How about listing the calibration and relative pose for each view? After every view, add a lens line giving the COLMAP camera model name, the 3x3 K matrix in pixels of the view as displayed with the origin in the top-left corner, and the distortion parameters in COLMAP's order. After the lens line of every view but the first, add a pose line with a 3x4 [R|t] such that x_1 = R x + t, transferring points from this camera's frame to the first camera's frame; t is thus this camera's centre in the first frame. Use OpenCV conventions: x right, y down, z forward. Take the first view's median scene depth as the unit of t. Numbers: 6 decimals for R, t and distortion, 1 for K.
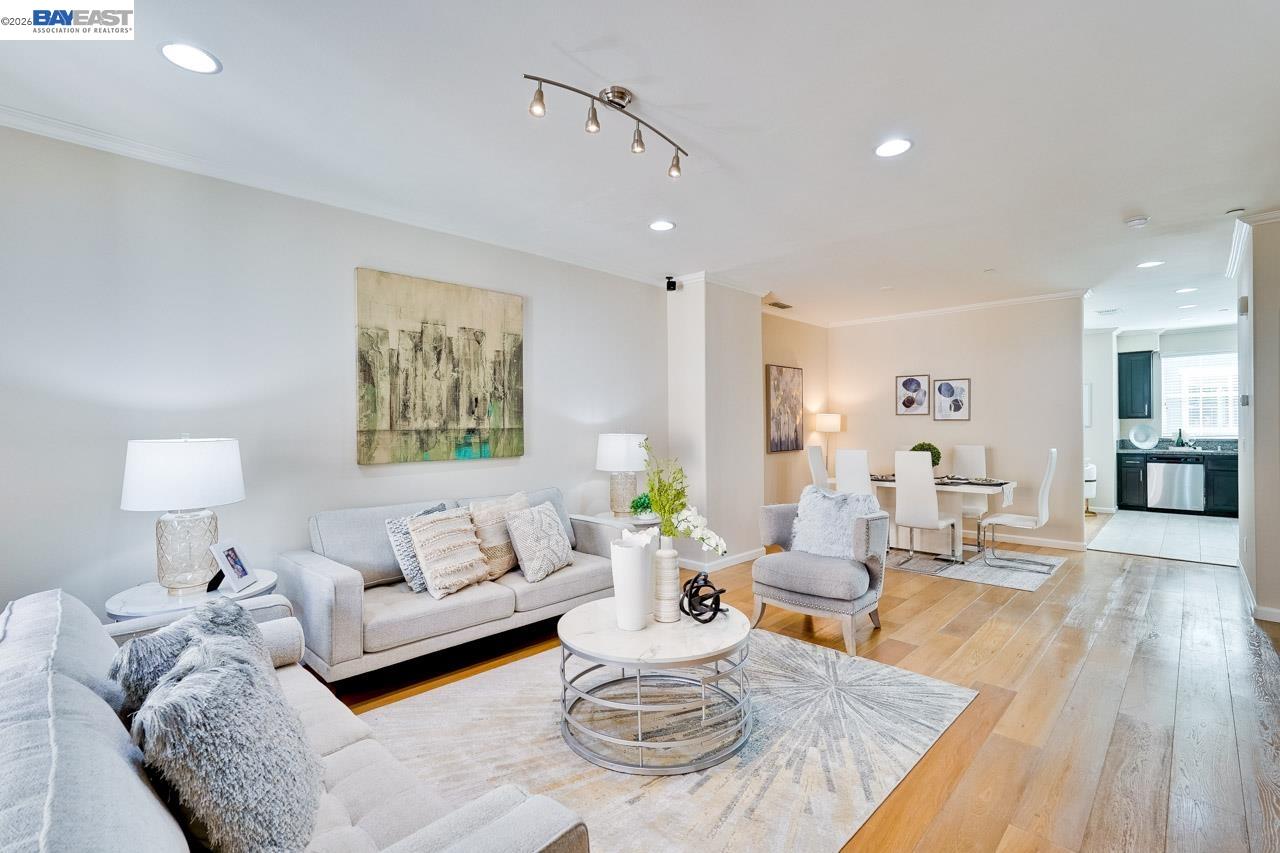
lens RADIAL K [[585.2, 0, 648.9], [0, 585.2, 429.5], [0, 0, 1]] dist [-0.006506, 0.004008]
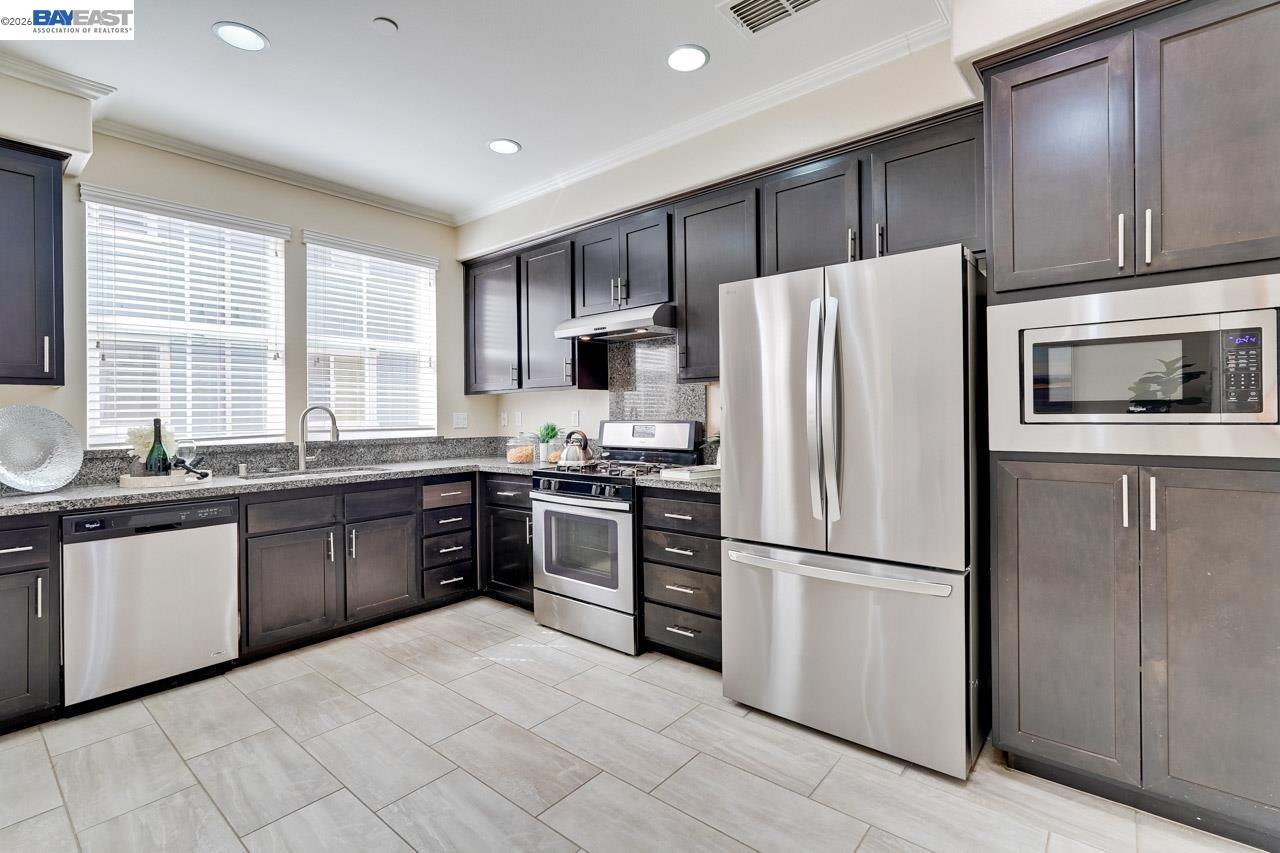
lens RADIAL K [[585.2, 0, 645.3], [0, 585.2, 410.9], [0, 0, 1]] dist [-0.006506, 0.004008]
pose [[-0.063299, 0.010183, 0.997943, 0.553067], [0.012596, 0.999876, -0.009403, 0.000454], [-0.997915, 0.011975, -0.063419, 0.731191]]
